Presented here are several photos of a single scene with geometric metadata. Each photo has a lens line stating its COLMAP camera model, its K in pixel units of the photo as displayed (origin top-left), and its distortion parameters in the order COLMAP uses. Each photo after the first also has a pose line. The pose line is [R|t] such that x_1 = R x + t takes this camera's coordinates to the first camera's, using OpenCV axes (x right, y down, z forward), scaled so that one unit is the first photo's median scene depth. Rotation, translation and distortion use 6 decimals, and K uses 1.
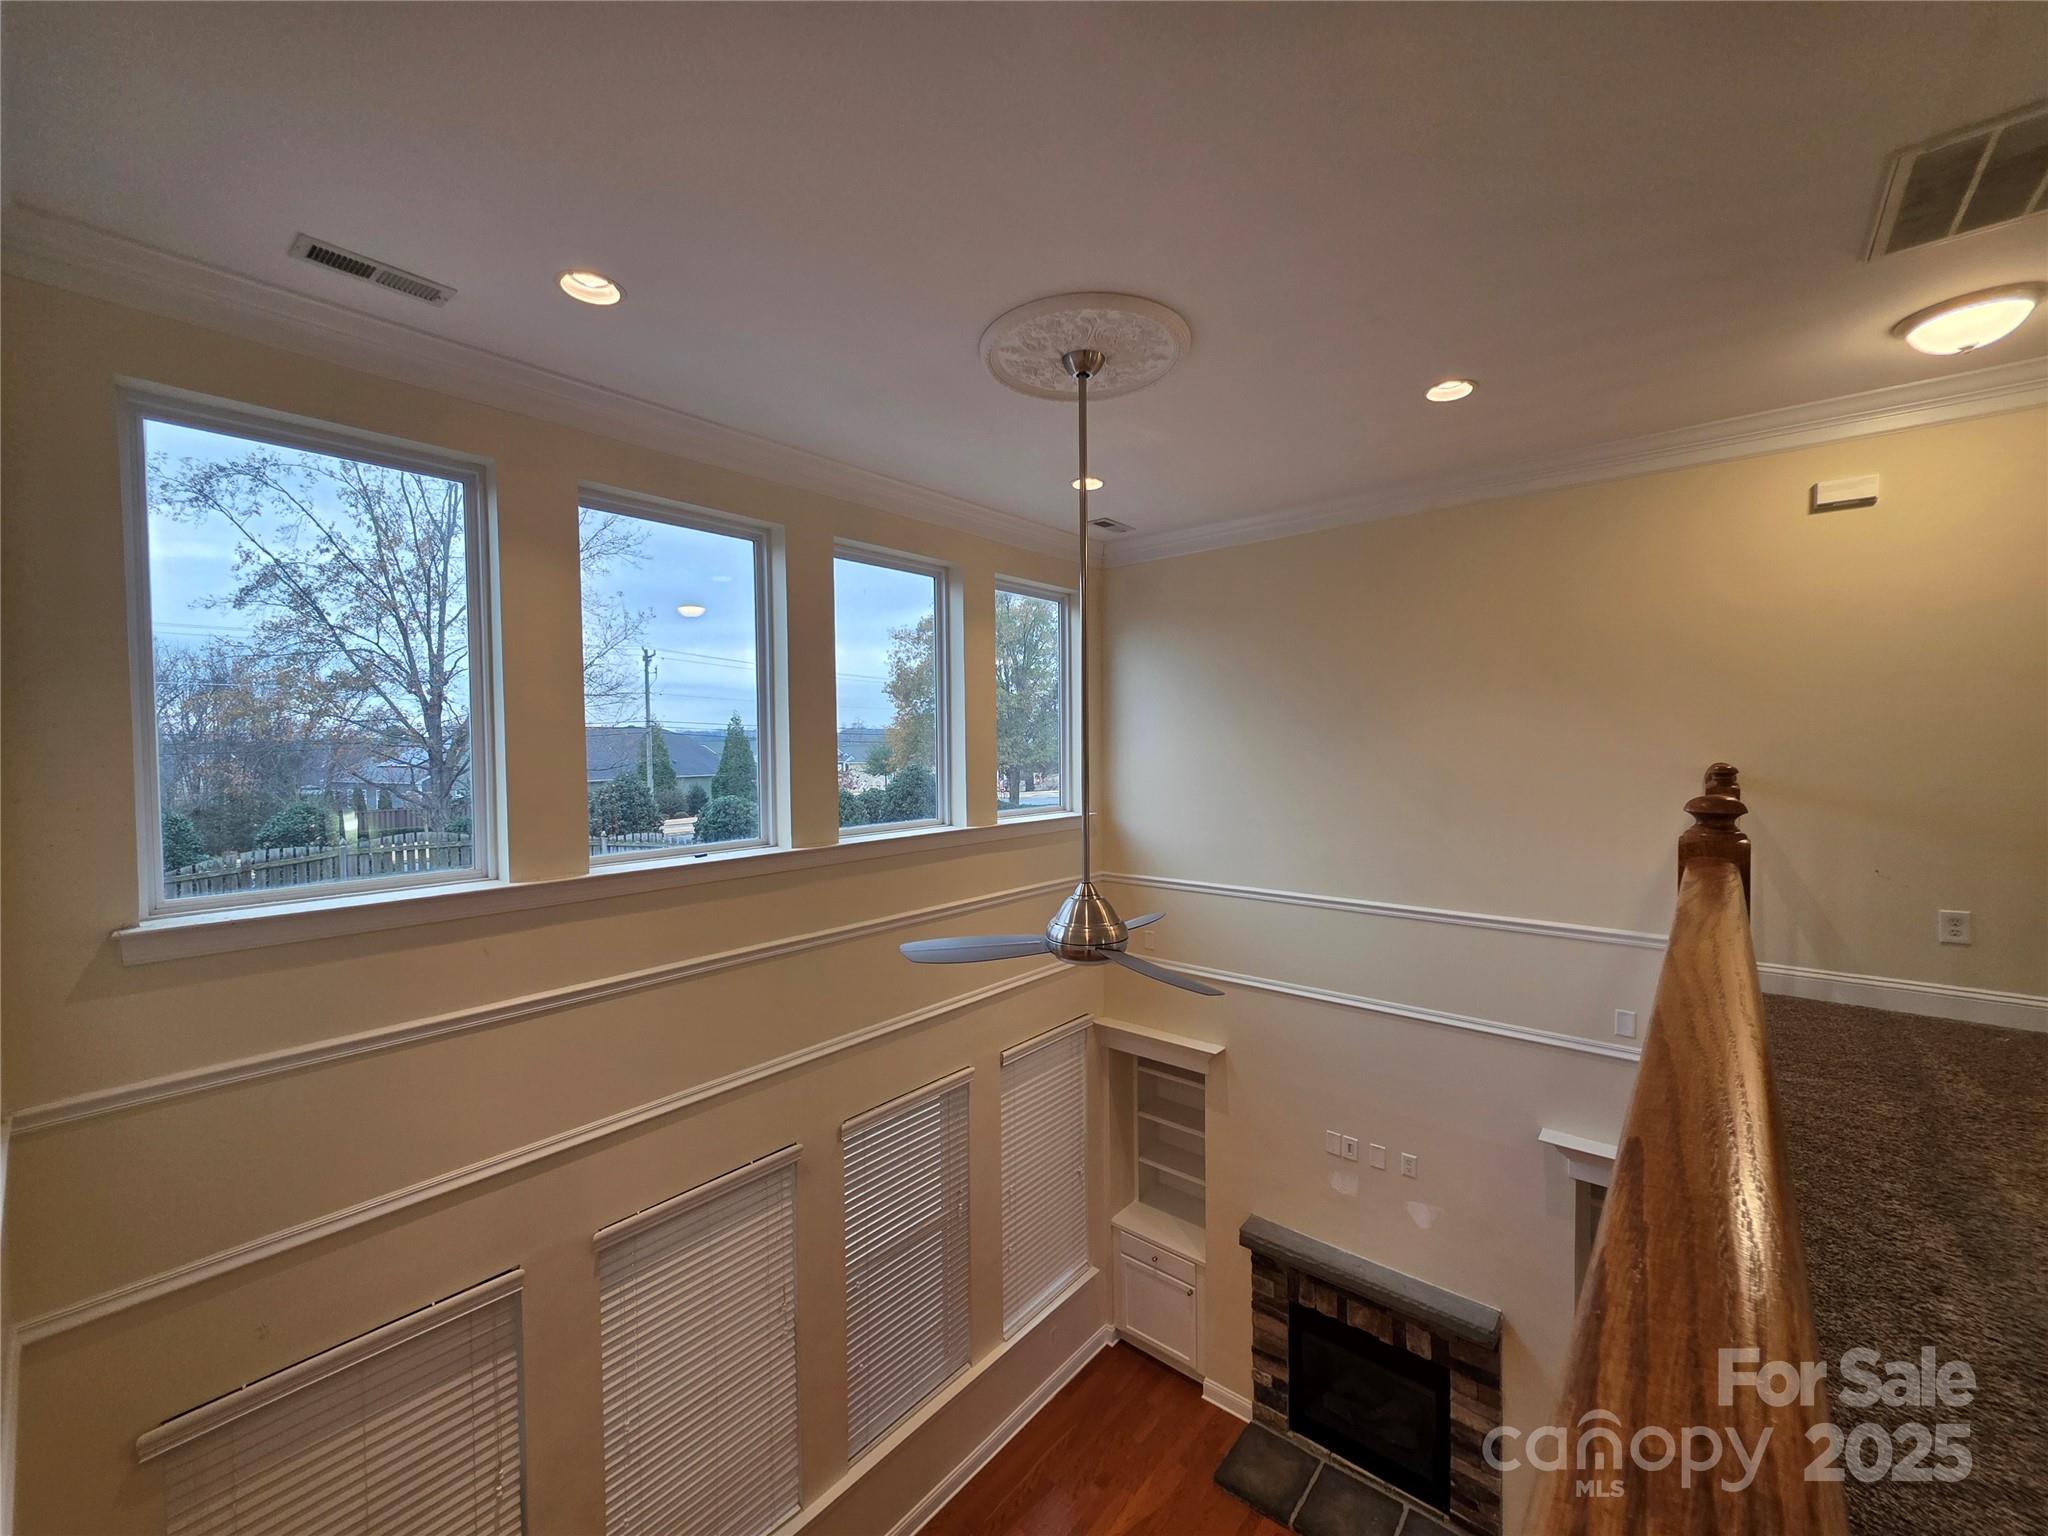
lens RADIAL K [[817.6, 0, 1024.9], [0, 817.6, 766.0], [0, 0, 1]] dist [0.001147, 0.000677]
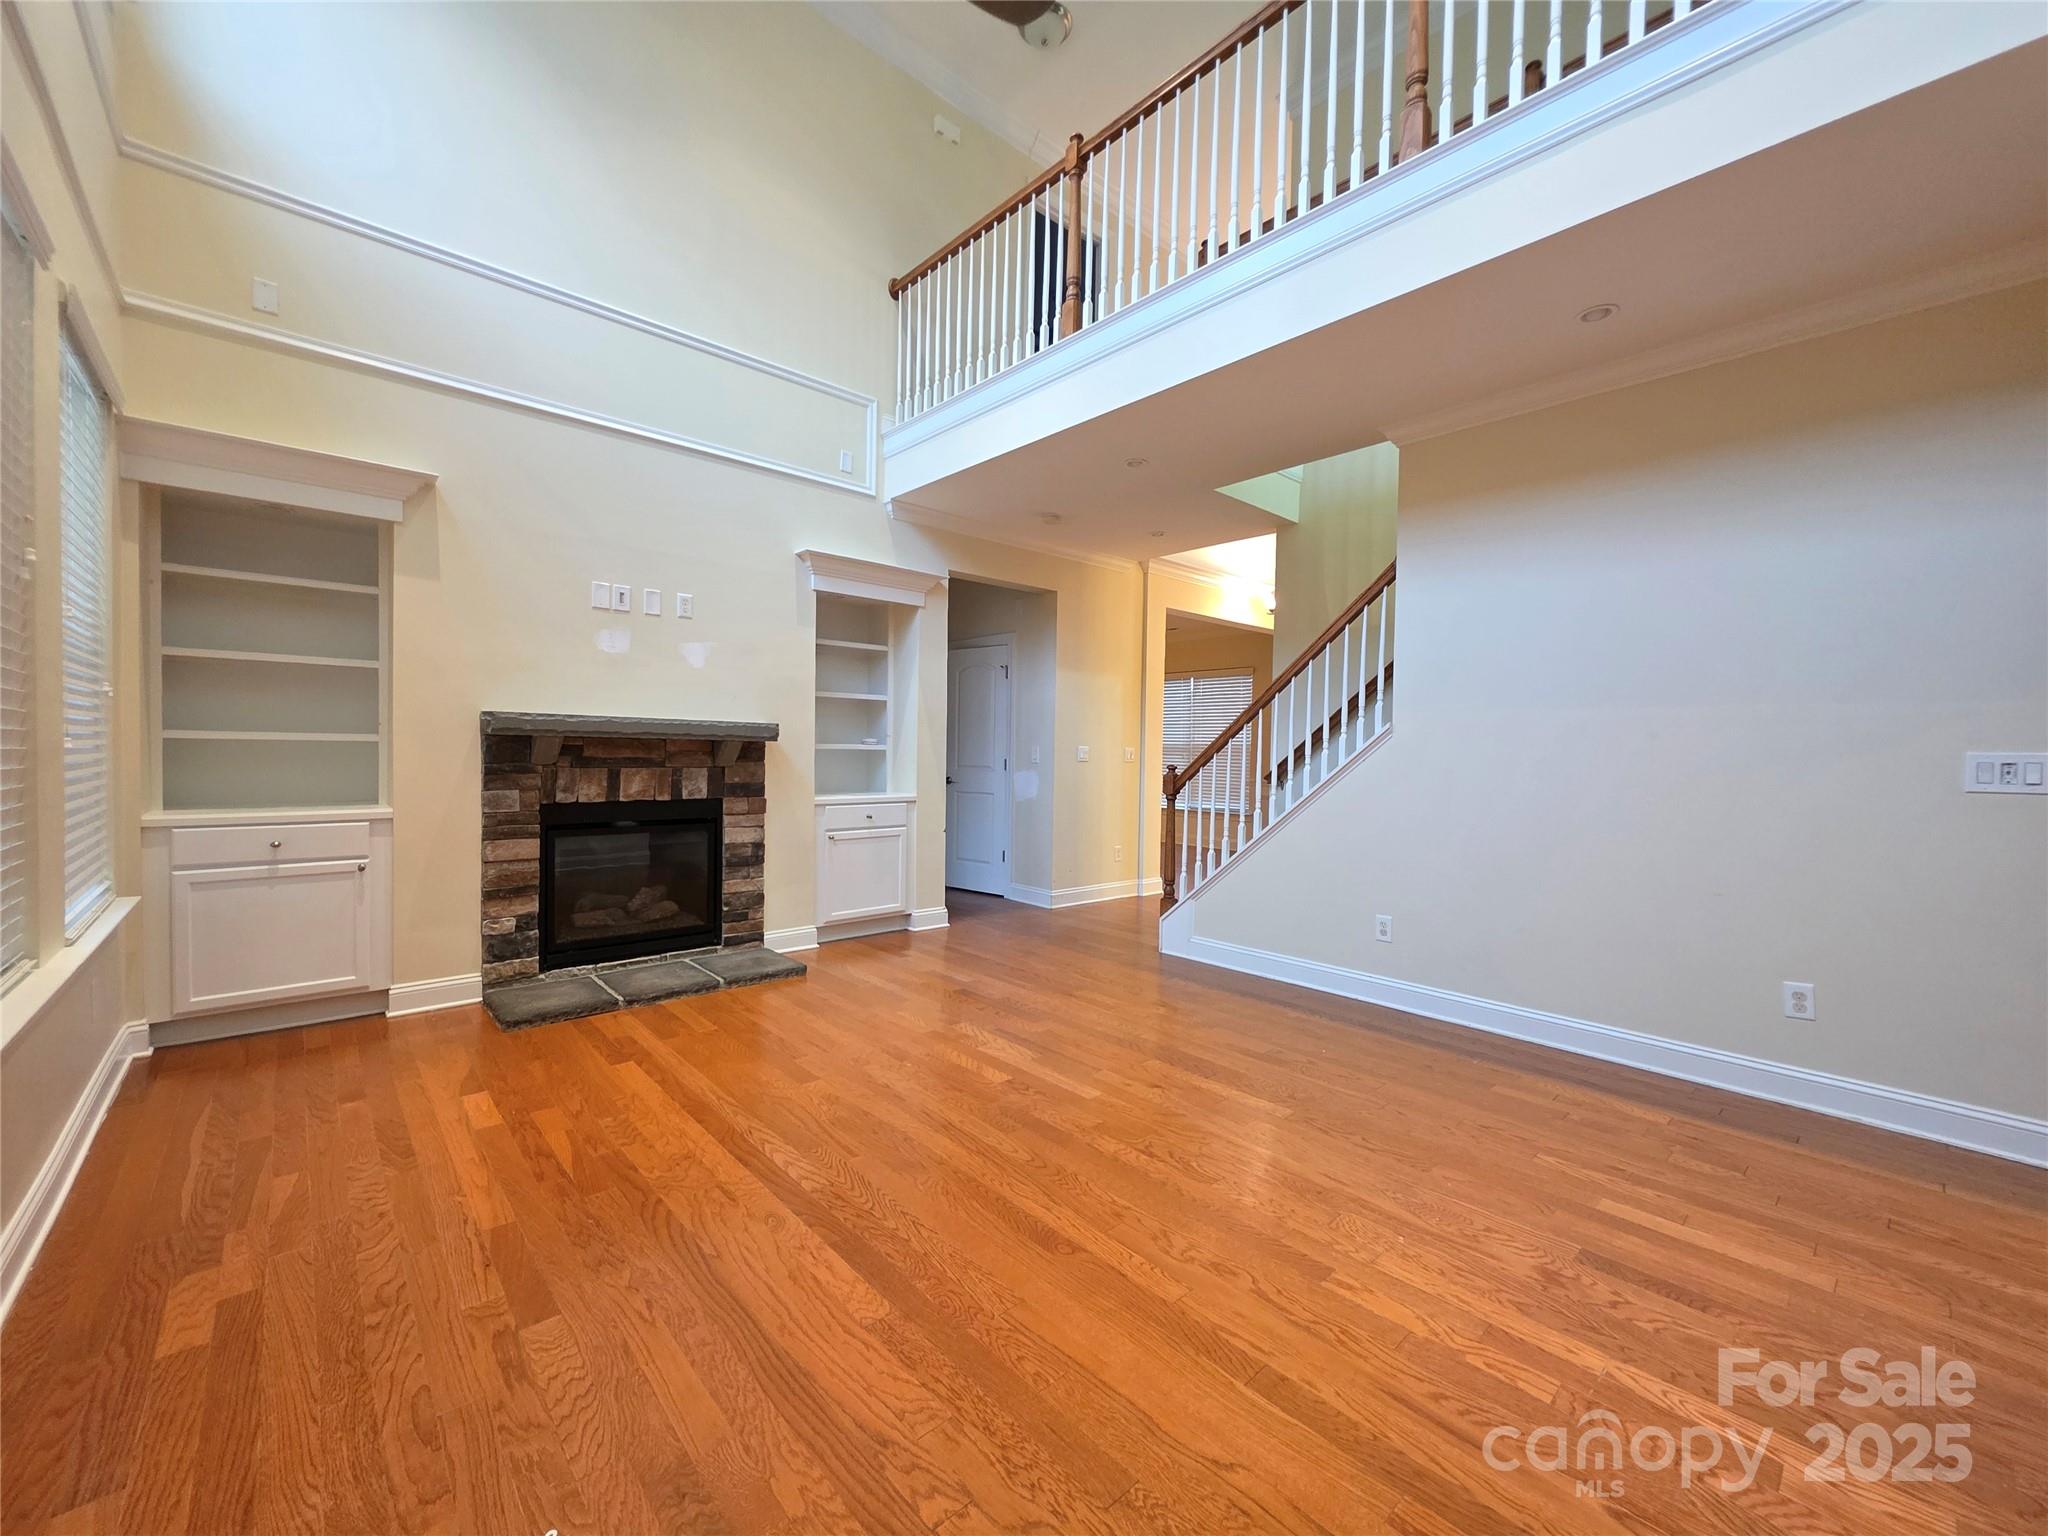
lens RADIAL K [[817.6, 0, 1024.9], [0, 817.6, 766.0], [0, 0, 1]] dist [0.001147, 0.000677]
pose [[0.133525, -0.006682, 0.991023, -0.419227], [0.011821, 0.999917, 0.005149, 0.649138], [-0.990975, 0.011027, 0.133593, 0.453377]]
